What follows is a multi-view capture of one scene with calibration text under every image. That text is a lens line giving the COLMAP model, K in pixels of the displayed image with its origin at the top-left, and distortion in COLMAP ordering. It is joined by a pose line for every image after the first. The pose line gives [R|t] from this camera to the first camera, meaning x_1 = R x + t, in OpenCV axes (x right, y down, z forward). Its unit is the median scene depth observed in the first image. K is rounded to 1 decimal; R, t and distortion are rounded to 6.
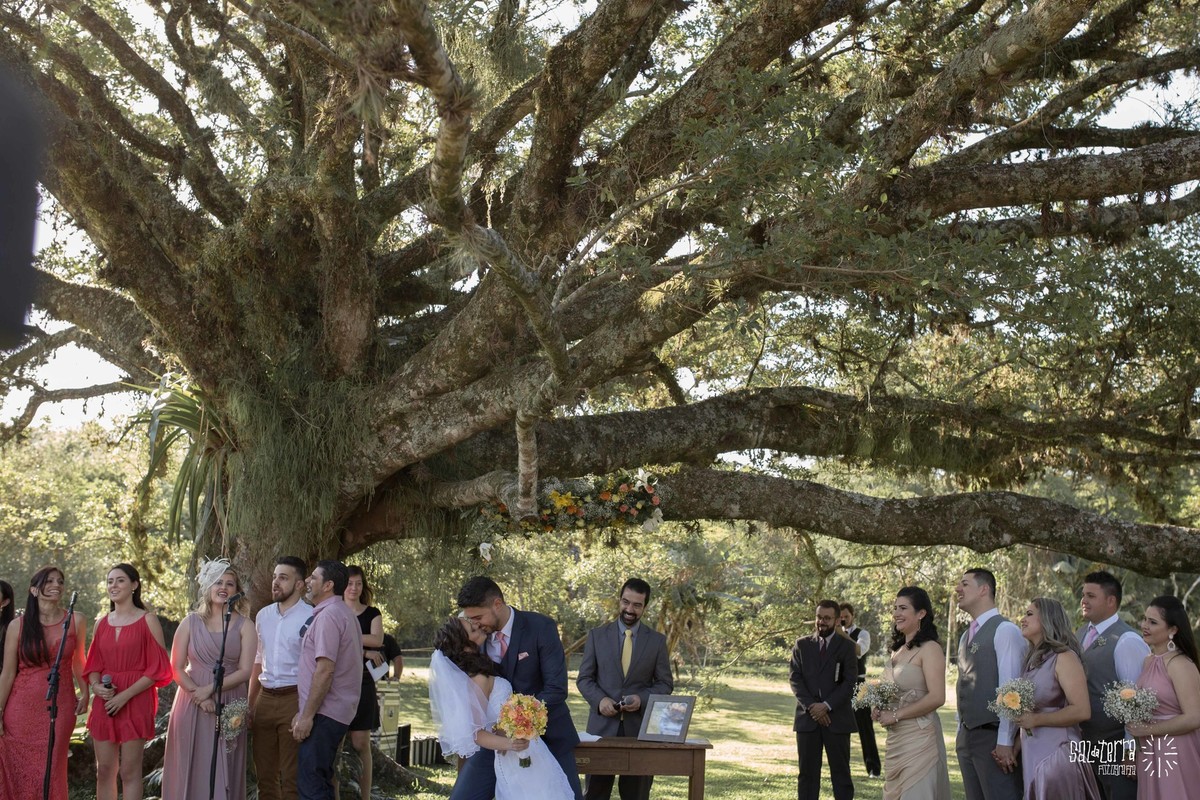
lens RADIAL K [[1150.6, 0, 606.0], [0, 1150.6, 401.8], [0, 0, 1]] dist [-0.073666, 0.113497]
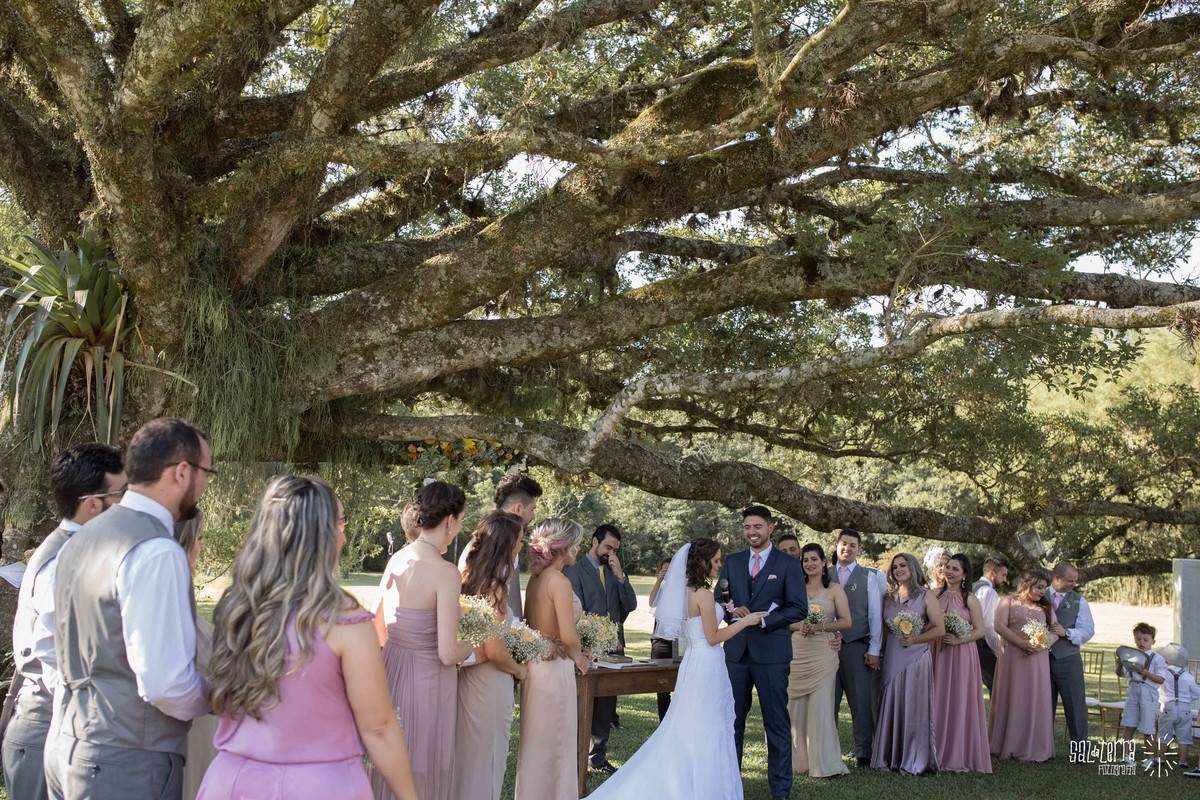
lens RADIAL K [[1150.6, 0, 606.0], [0, 1150.6, 401.8], [0, 0, 1]] dist [-0.073666, 0.113497]
pose [[0.749776, 0.102061, 0.653774, -0.634186], [-0.150573, 0.988428, 0.018379, 0.009464], [-0.644332, -0.112221, 0.756467, 0.115402]]
